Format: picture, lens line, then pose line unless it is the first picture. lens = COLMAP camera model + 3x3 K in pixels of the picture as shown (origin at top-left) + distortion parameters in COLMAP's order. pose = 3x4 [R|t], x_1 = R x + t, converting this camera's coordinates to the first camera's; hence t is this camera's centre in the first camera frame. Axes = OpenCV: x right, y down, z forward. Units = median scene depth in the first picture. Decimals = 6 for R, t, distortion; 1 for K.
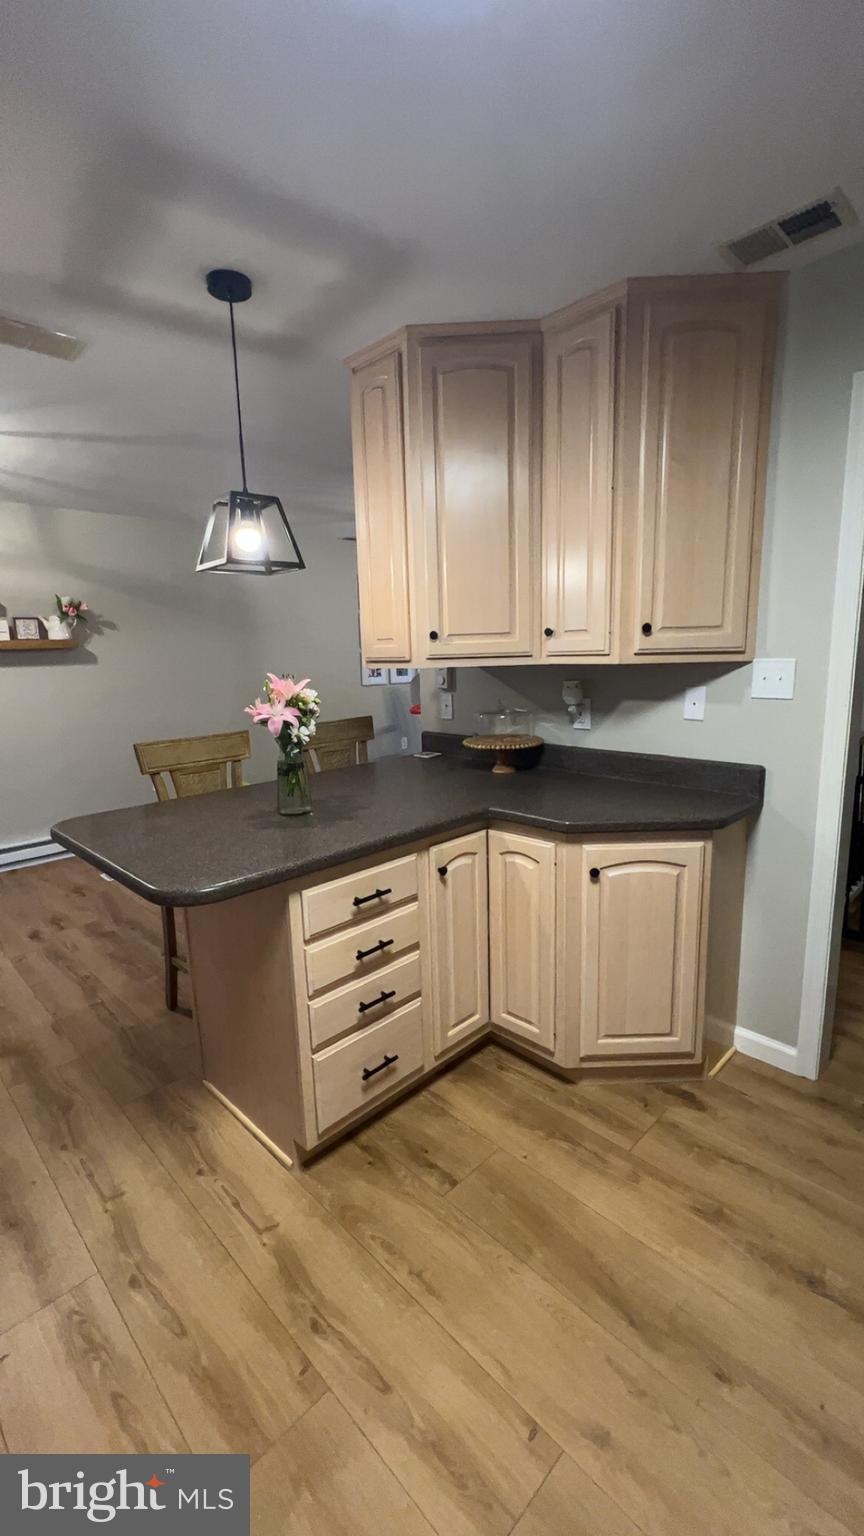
lens RADIAL K [[638.4, 0, 432.0], [0, 638.4, 768.0], [0, 0, 1]] dist [-0.000911, 0.000050]
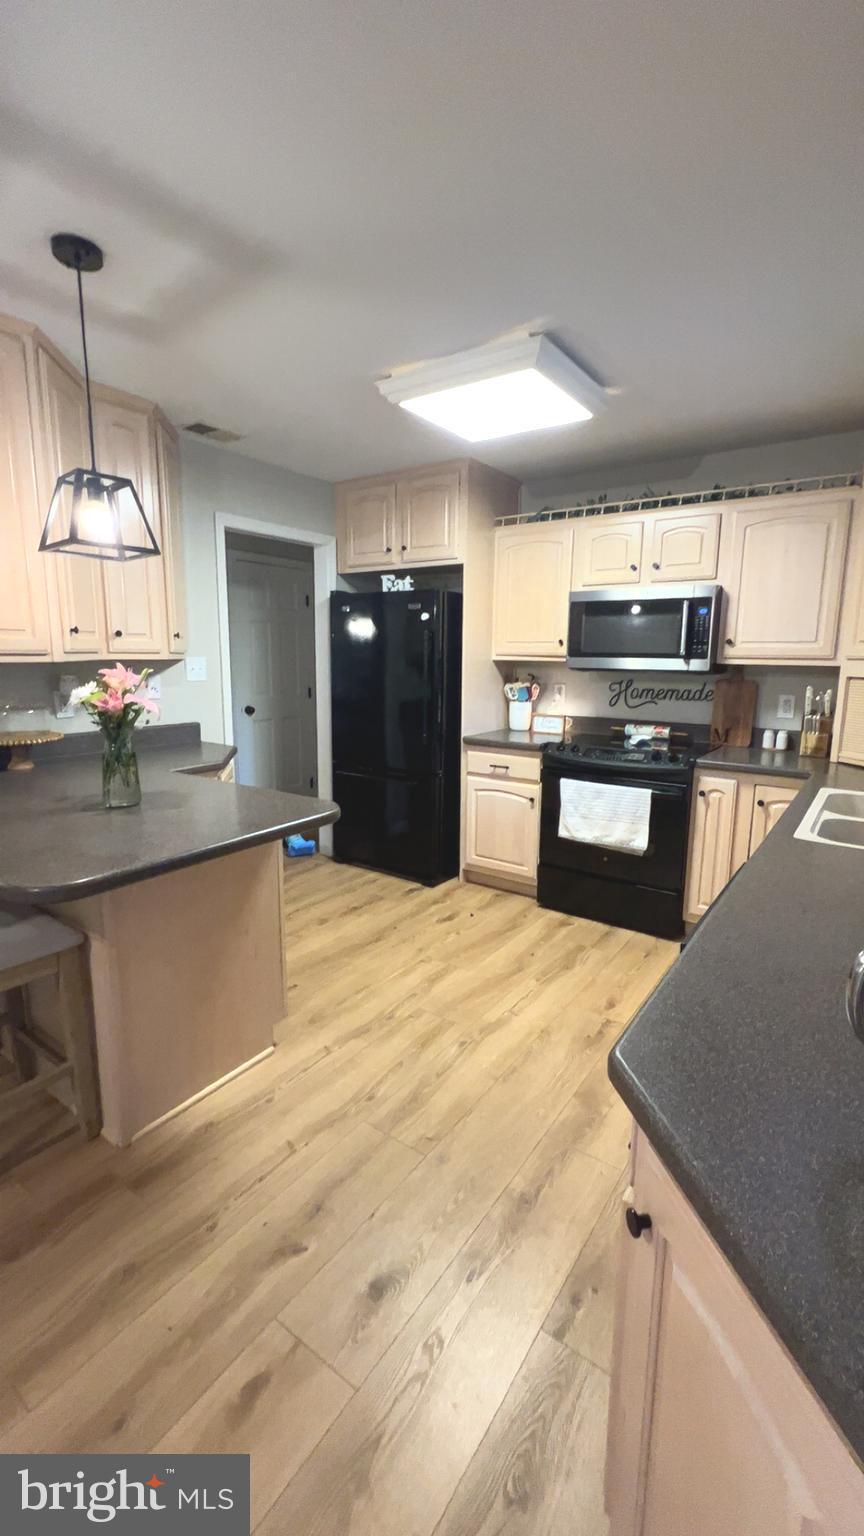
lens RADIAL K [[648.4, 0, 432.0], [0, 648.4, 768.0], [0, 0, 1]] dist [-0.000989, 0.000010]
pose [[-0.175666, -0.147397, 0.973353, -1.504390], [0.168627, 0.969609, 0.177263, -0.097812], [-0.969900, 0.195273, -0.145473, 0.803174]]
